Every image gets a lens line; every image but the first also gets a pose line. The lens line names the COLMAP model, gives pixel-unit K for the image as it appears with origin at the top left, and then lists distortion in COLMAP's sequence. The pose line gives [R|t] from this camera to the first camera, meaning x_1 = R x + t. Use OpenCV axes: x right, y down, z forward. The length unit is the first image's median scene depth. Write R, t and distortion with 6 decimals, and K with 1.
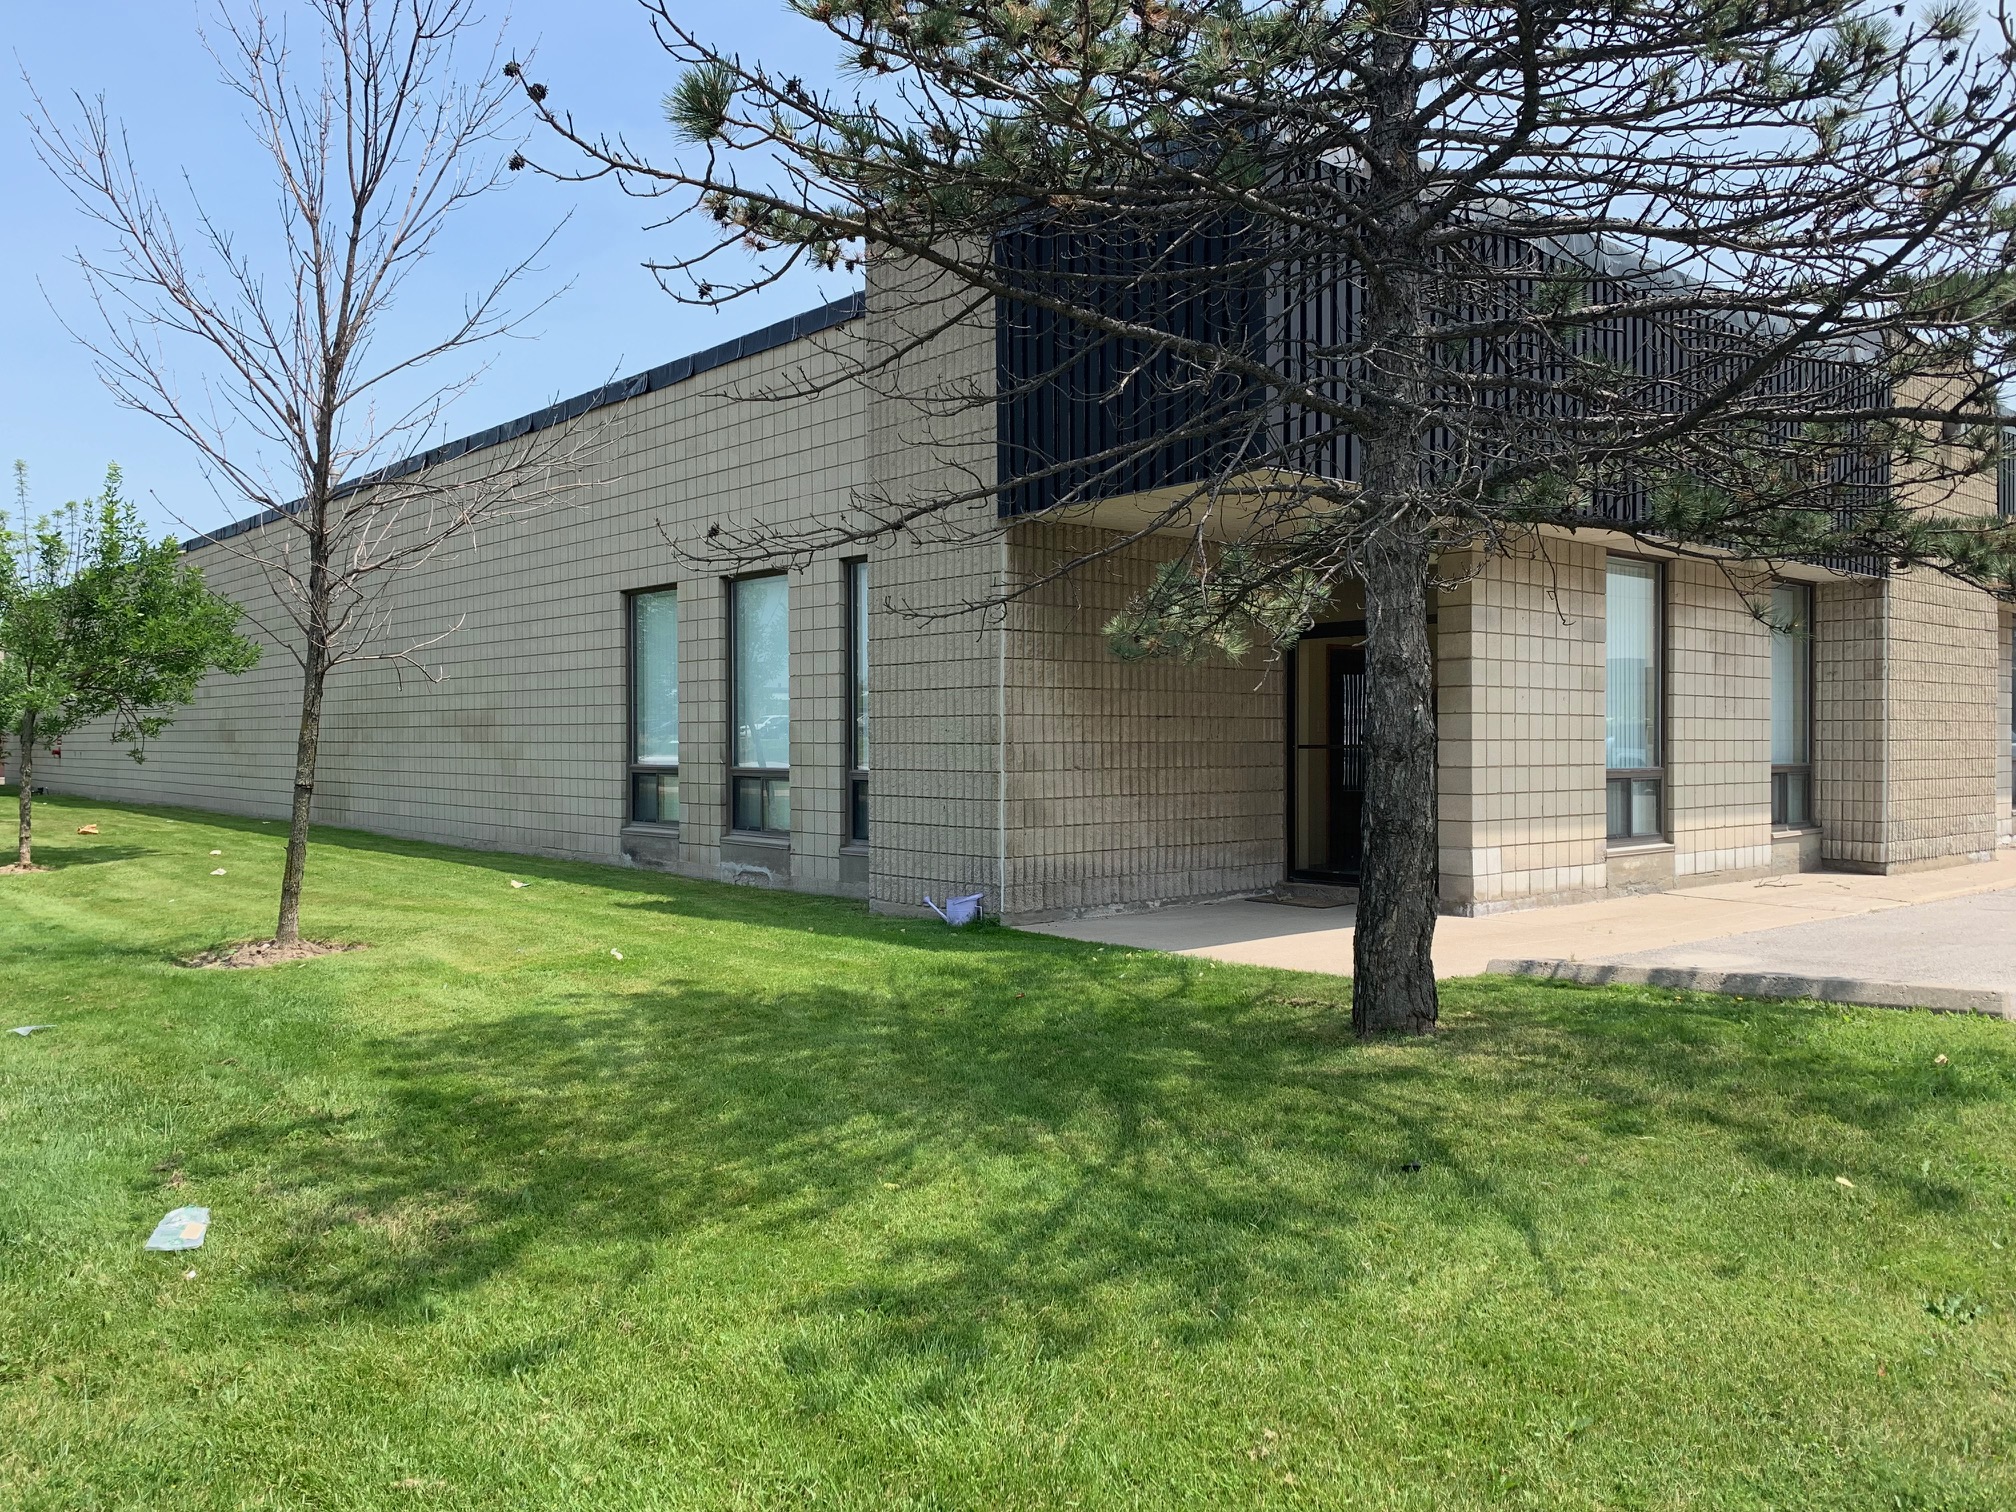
lens RADIAL K [[1535.3, 0, 986.5], [0, 1535.3, 762.1], [0, 0, 1]] dist [0.033193, -0.034665]
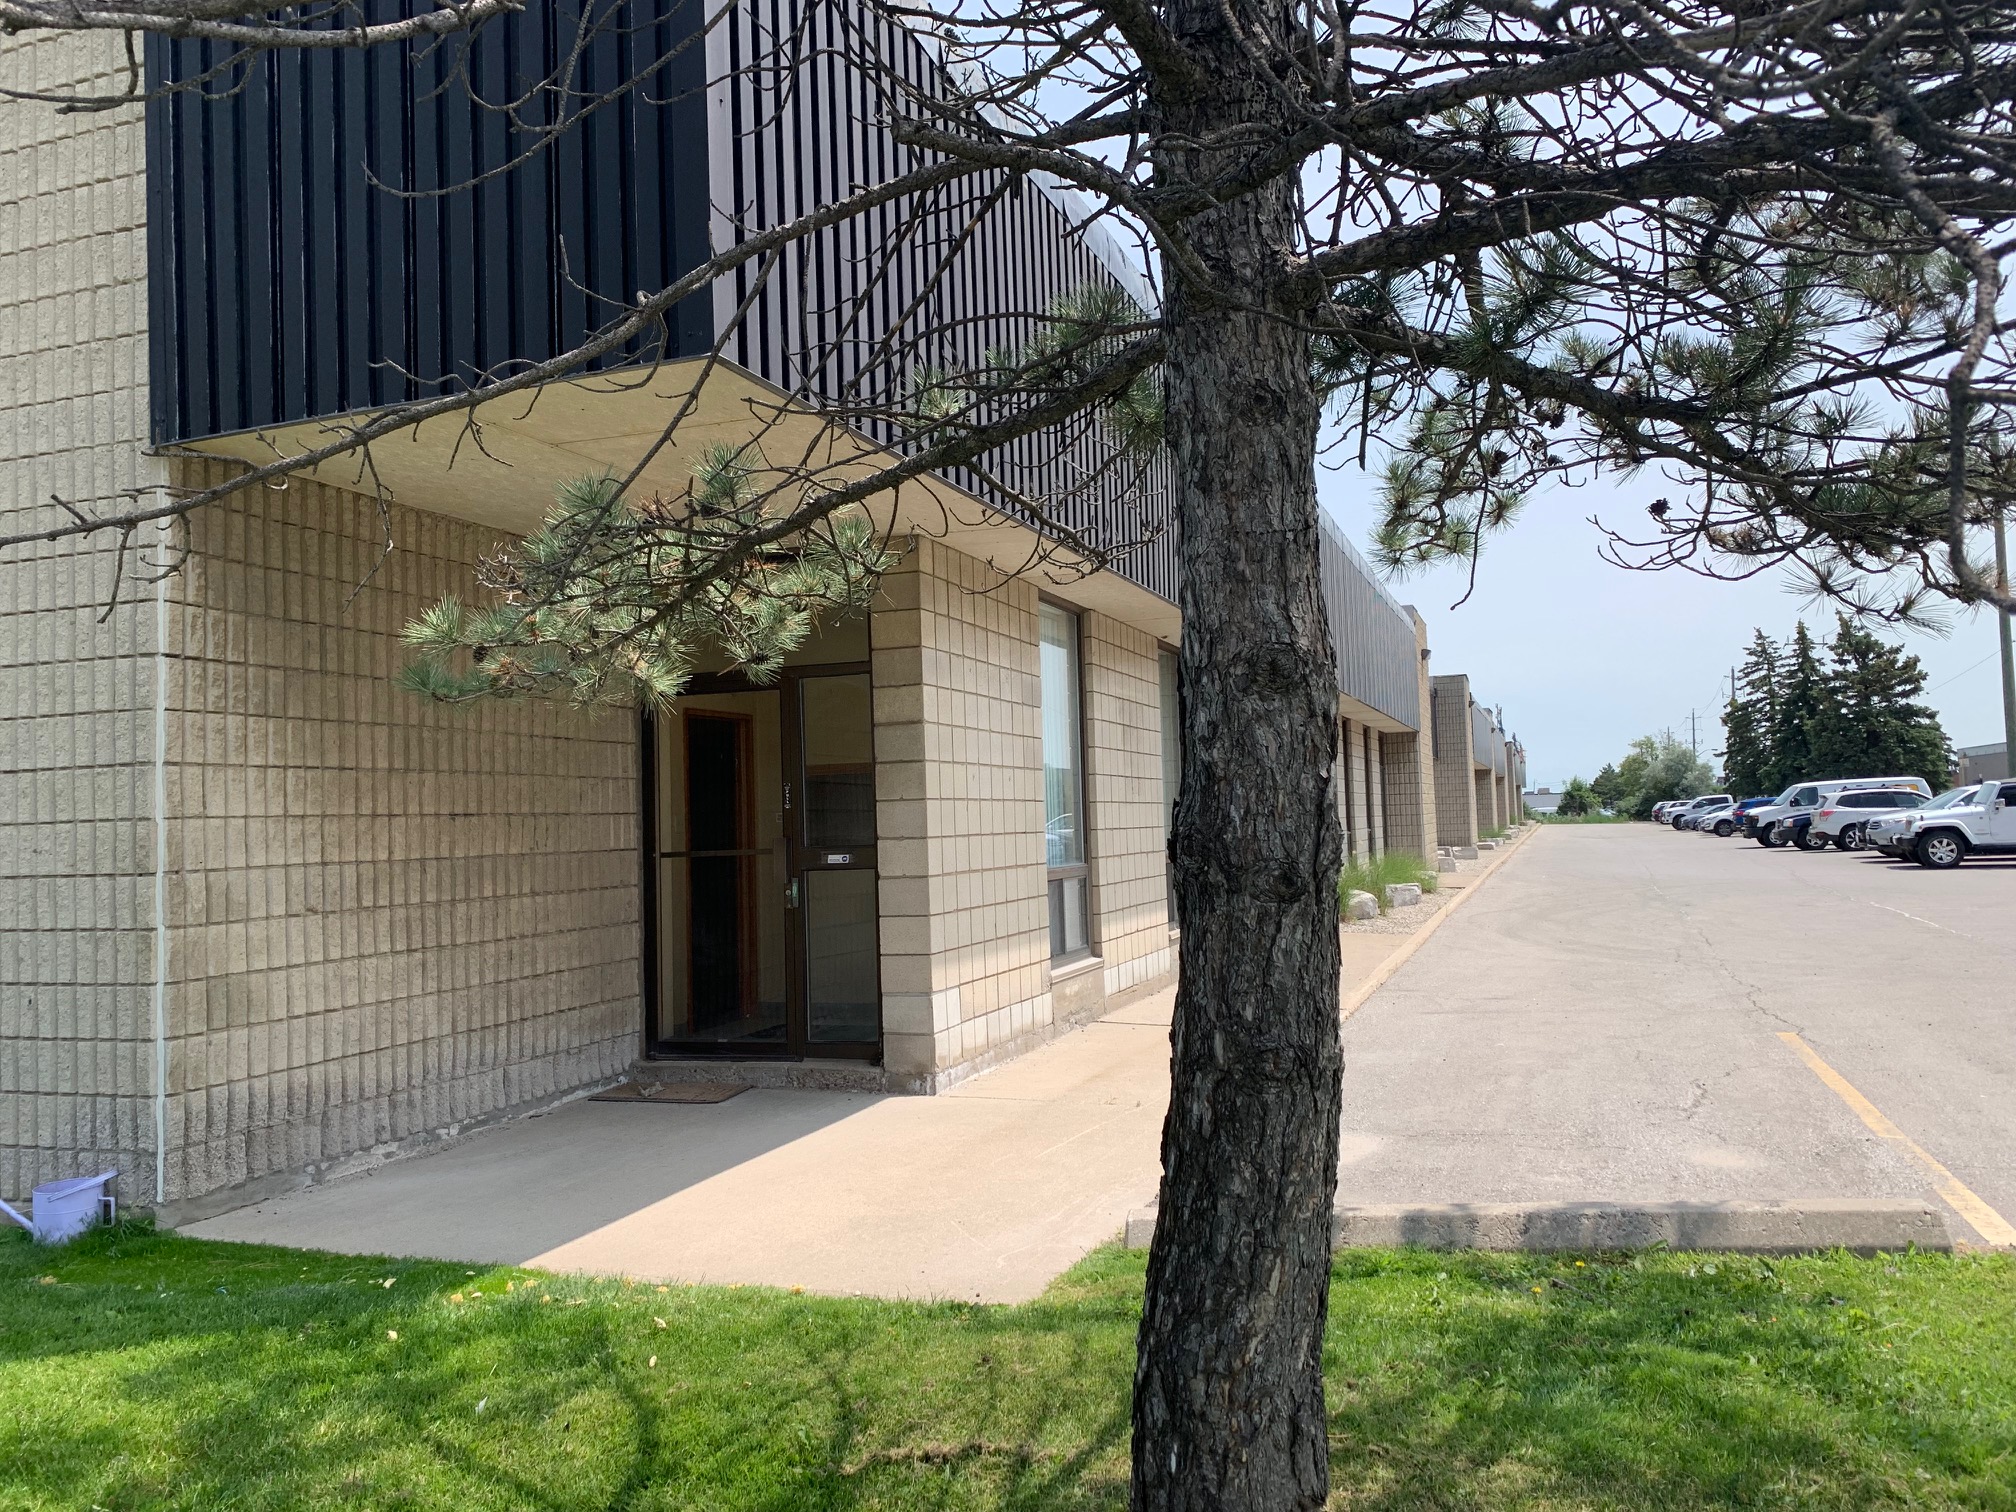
lens RADIAL K [[1535.3, 0, 990.3], [0, 1535.3, 740.9], [0, 0, 1]] dist [0.033193, -0.034665]
pose [[0.872032, 0.000229, 0.489448, -0.000765], [0.037553, 0.997021, -0.067373, -0.009341], [-0.488005, 0.077132, 0.869426, 0.337742]]
